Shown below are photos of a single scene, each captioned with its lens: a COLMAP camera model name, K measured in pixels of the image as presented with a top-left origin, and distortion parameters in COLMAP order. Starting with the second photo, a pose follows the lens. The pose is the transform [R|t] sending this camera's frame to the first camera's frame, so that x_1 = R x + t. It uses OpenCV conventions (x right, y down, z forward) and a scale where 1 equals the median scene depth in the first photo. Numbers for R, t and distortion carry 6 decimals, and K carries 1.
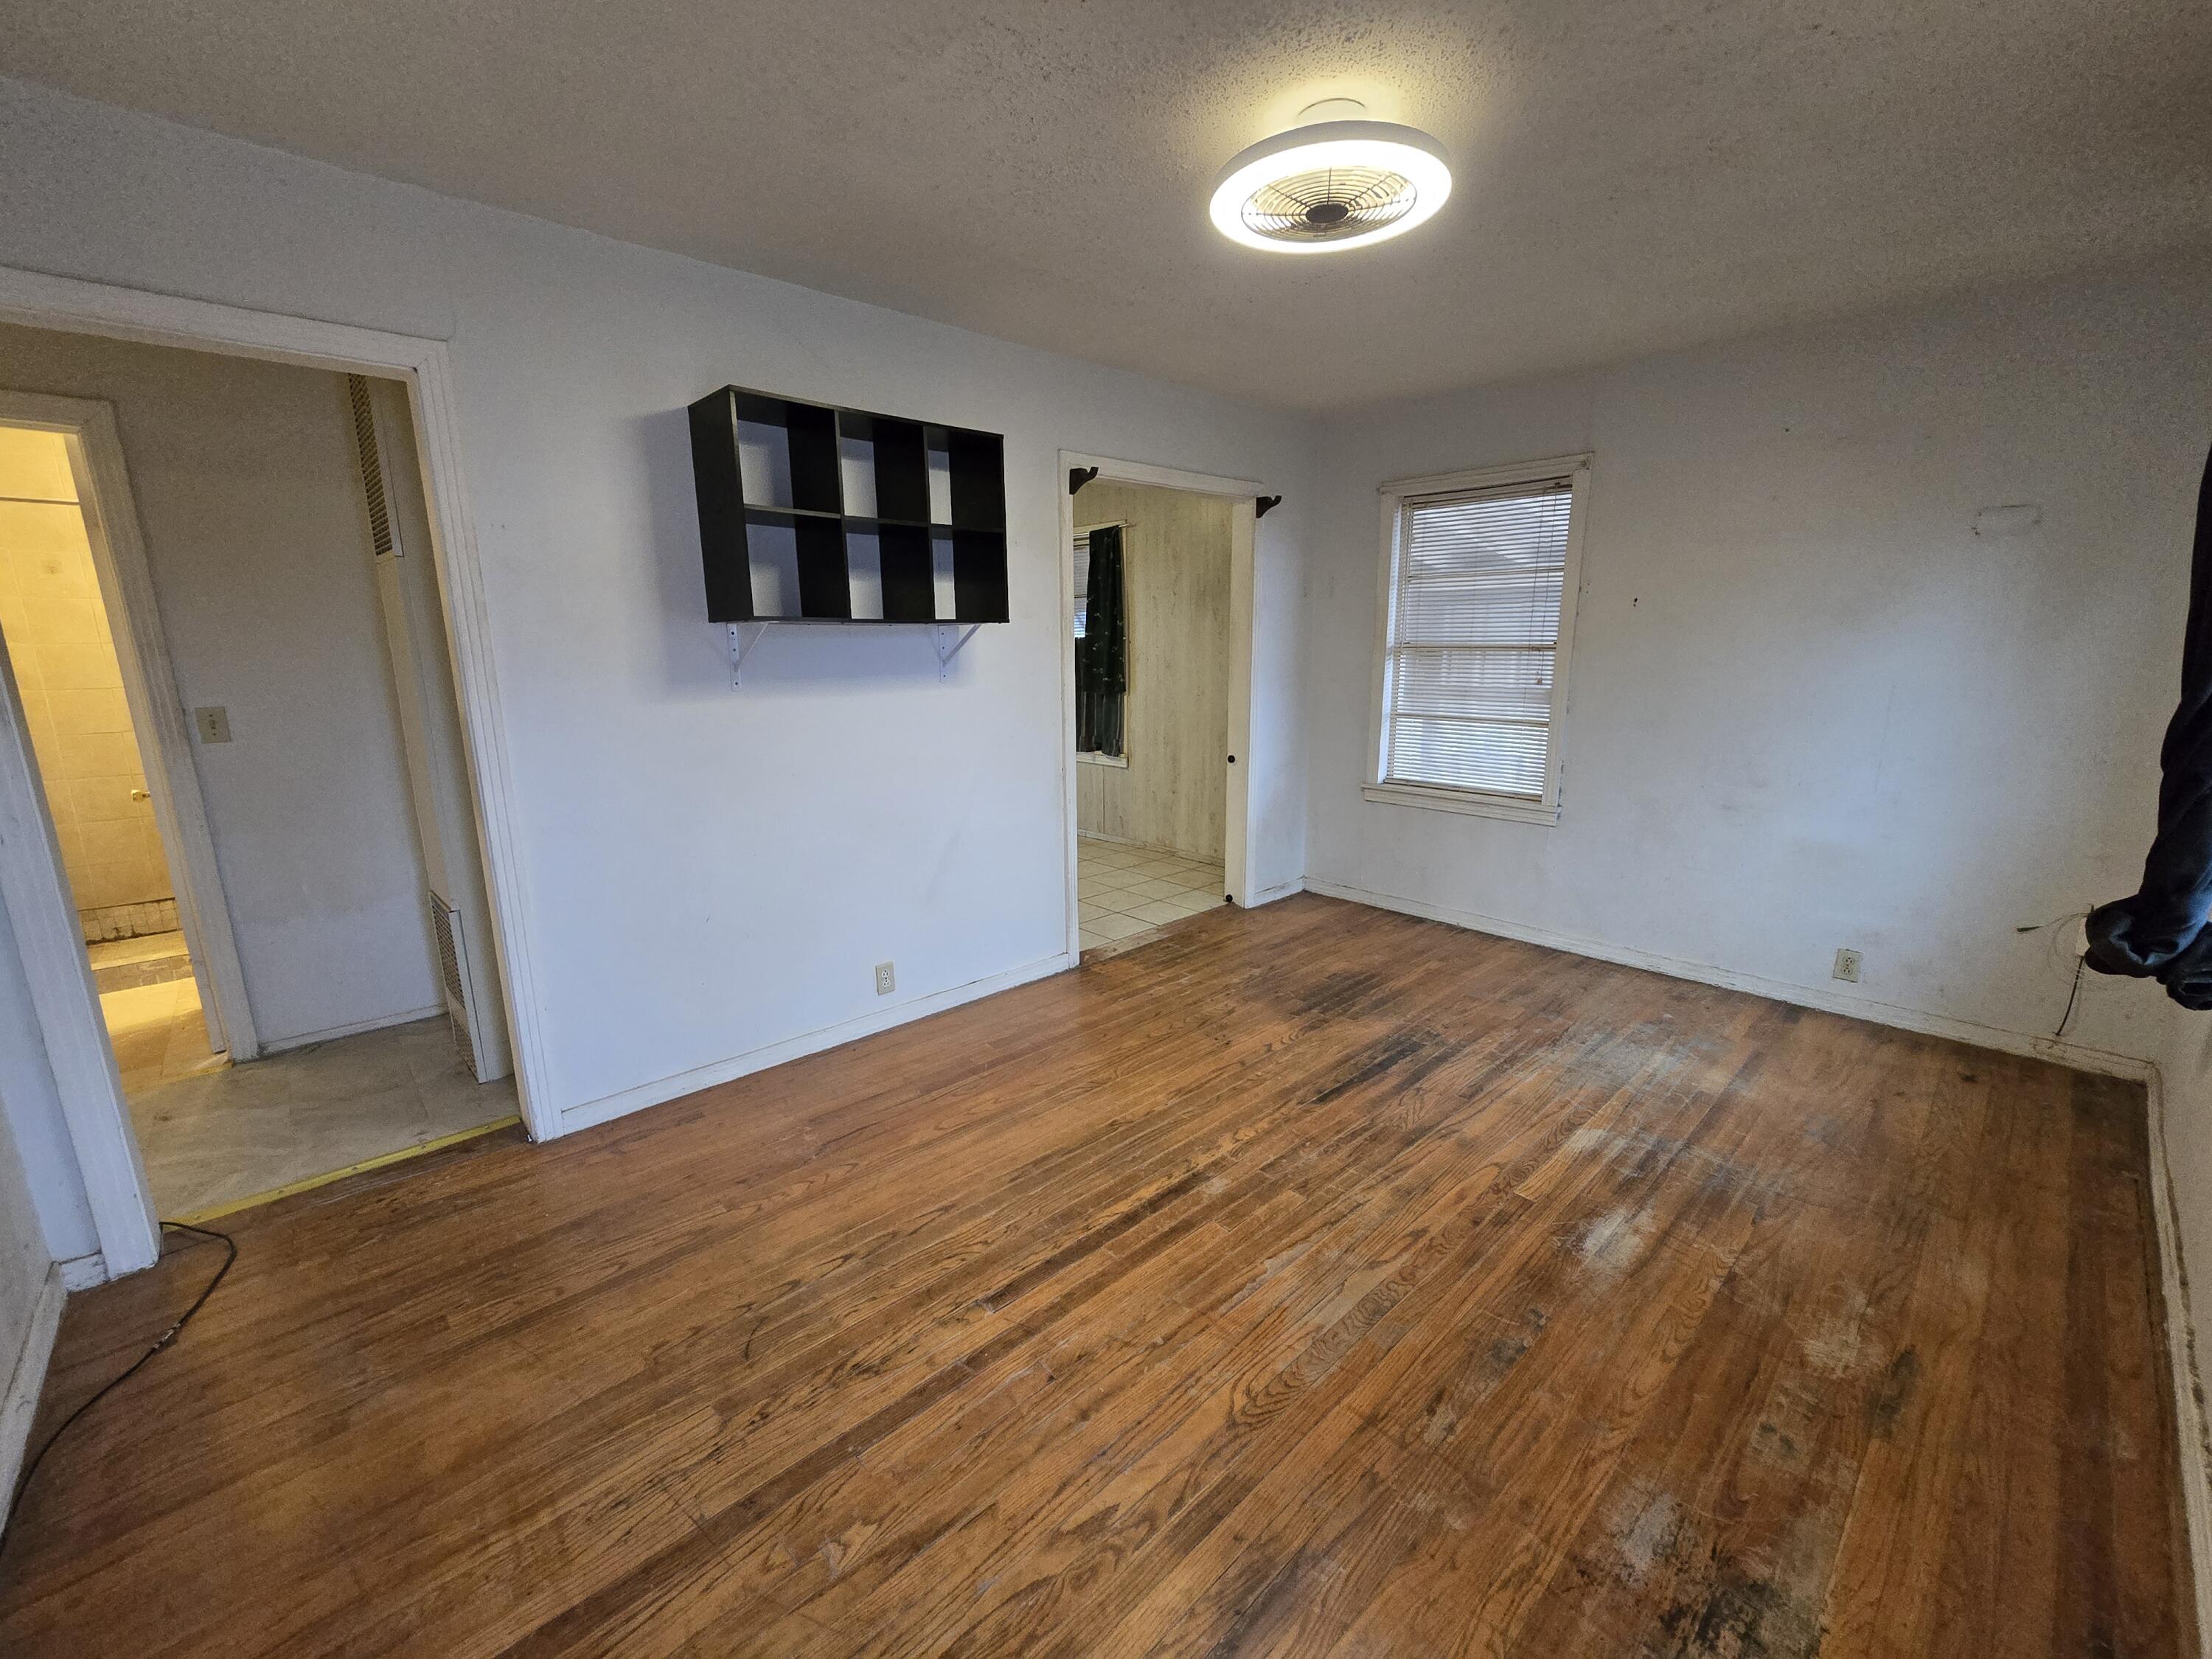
lens RADIAL K [[907.3, 0, 1107.1], [0, 907.3, 836.3], [0, 0, 1]] dist [-0.000507, -0.000399]
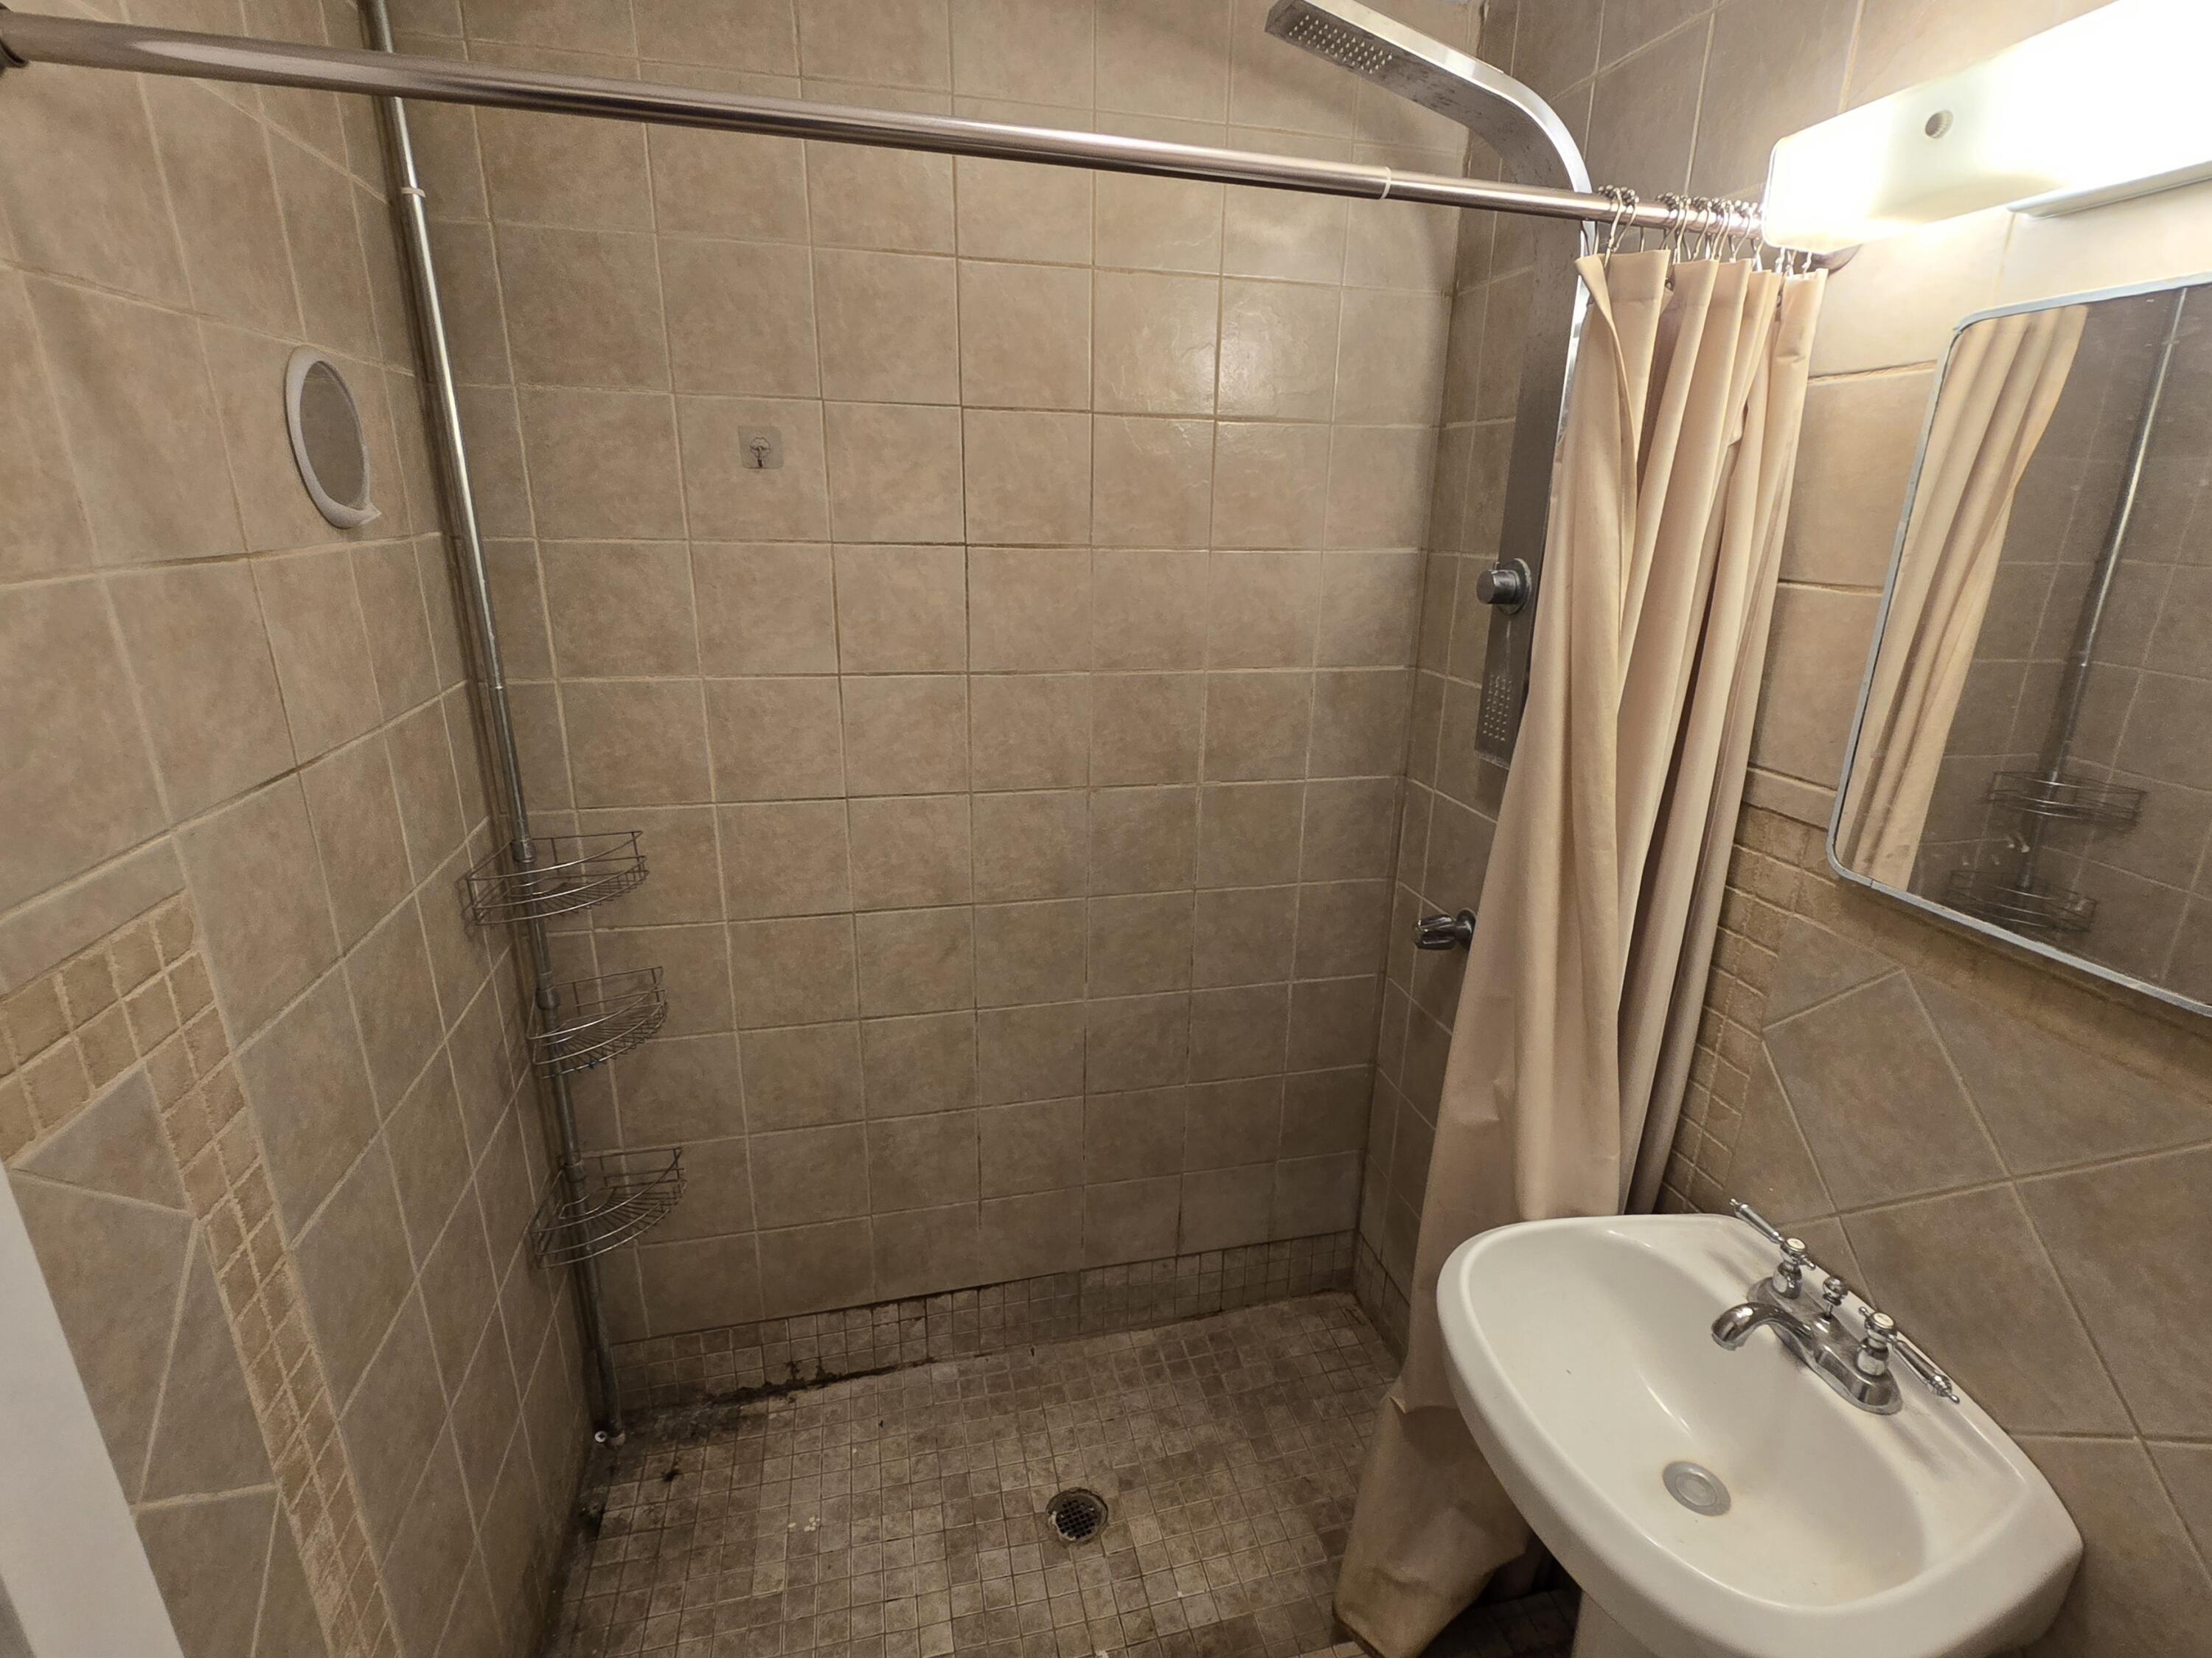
lens RADIAL K [[1017.3, 0, 1106.0], [0, 1017.3, 829.0], [0, 0, 1]] dist [0.000357, -0.000085]
pose [[0.872287, 0.170151, -0.458436, -0.802580], [-0.127491, 0.984219, 0.122717, -0.207215], [0.472081, -0.048598, 0.880214, 0.677233]]
